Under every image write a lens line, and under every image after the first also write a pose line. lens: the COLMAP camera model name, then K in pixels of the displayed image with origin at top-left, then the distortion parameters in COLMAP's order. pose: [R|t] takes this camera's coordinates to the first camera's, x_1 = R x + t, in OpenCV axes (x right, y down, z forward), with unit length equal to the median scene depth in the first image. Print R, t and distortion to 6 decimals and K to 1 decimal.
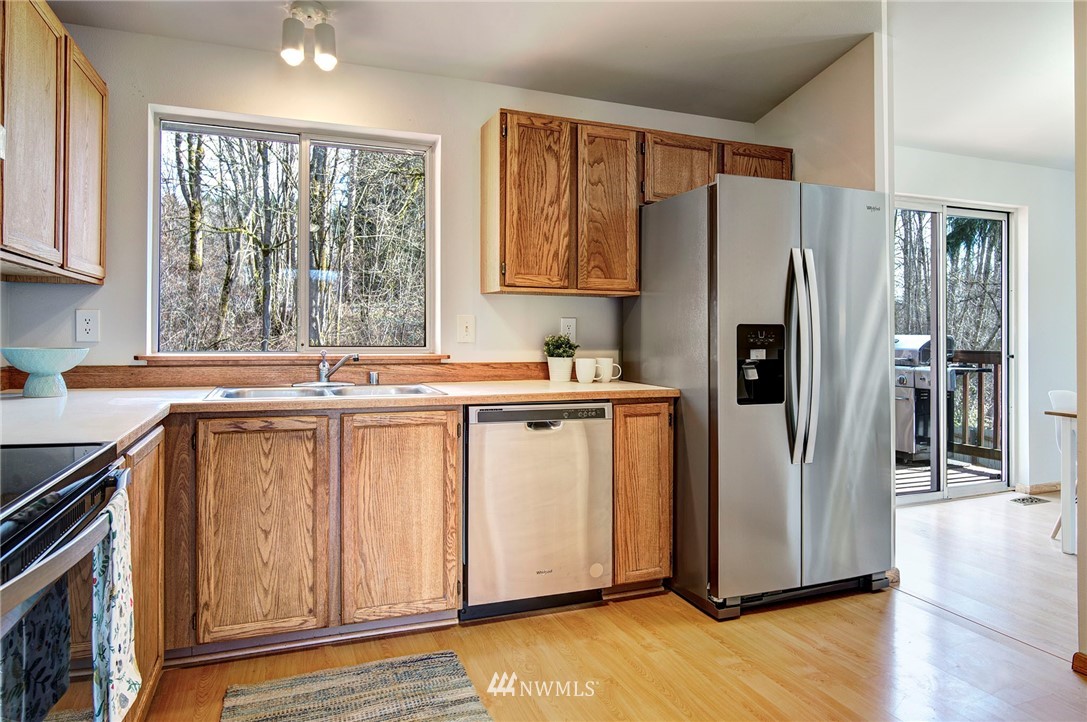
lens RADIAL K [[676.7, 0, 523.5], [0, 676.7, 336.1], [0, 0, 1]] dist [-0.018929, 0.002781]
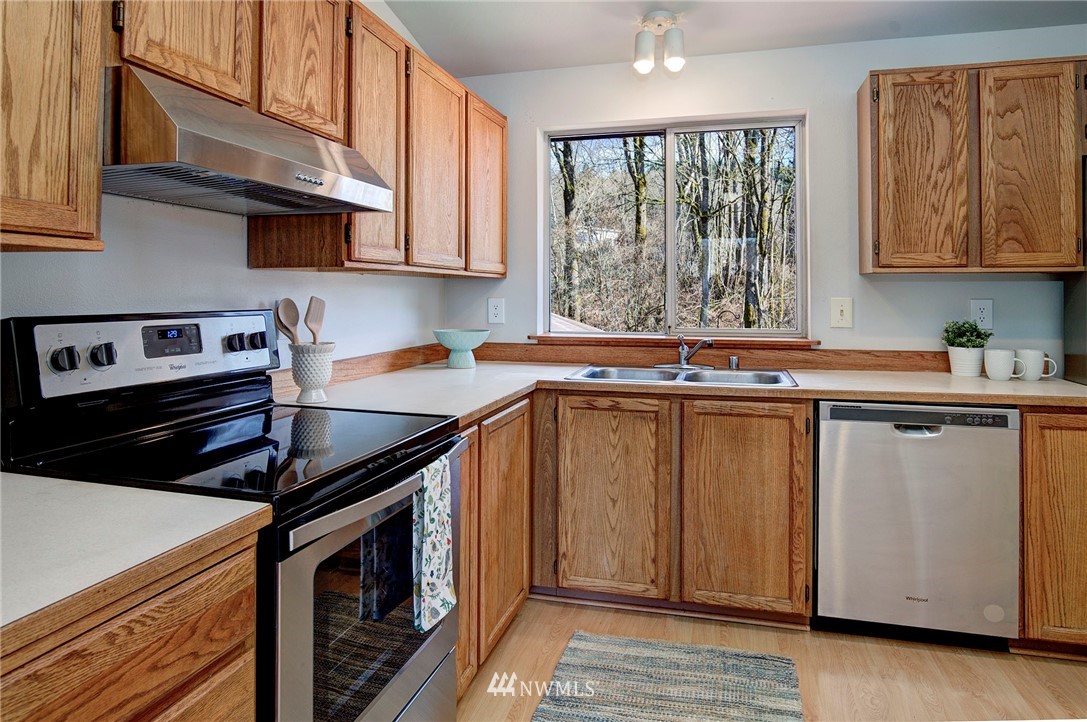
lens RADIAL K [[702.8, 0, 542.6], [0, 702.8, 284.1], [0, 0, 1]] dist [-0.017618, 0.007409]
pose [[0.812267, -0.007680, -0.583235, 0.180263], [-0.001582, 0.999881, -0.015369, -0.043682], [0.583284, 0.013407, 0.812158, -0.013569]]
